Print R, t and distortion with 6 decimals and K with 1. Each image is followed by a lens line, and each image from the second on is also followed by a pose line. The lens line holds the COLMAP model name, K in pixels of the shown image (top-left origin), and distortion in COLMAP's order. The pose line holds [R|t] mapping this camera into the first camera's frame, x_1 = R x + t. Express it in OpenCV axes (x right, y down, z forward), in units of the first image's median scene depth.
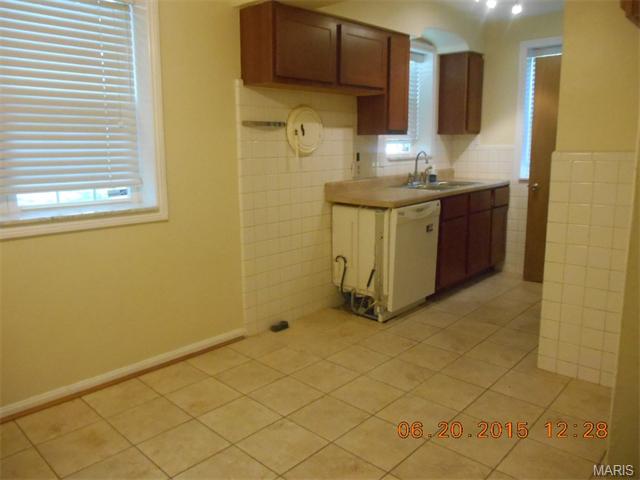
lens RADIAL K [[490.2, 0, 319.6], [0, 490.2, 238.7], [0, 0, 1]] dist [-0.012803, -0.008551]
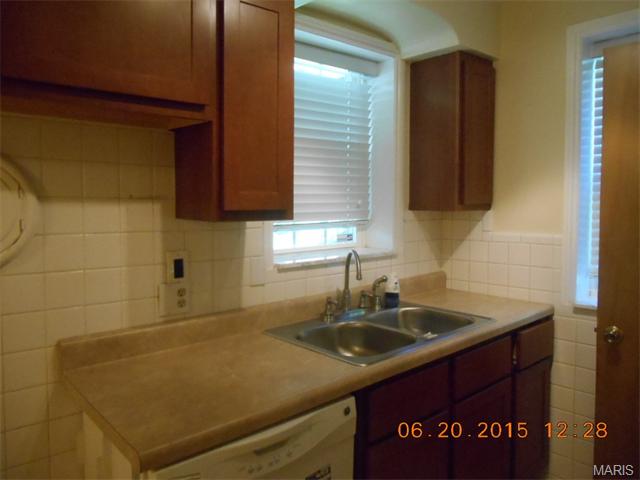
lens RADIAL K [[490.2, 0, 320.3], [0, 490.2, 238.9], [0, 0, 1]] dist [-0.012803, -0.008551]
pose [[0.995785, 0.015877, -0.090329, 0.206506], [-0.026352, 0.992901, -0.115986, -0.126694], [0.087846, 0.117878, 0.989135, 0.507074]]
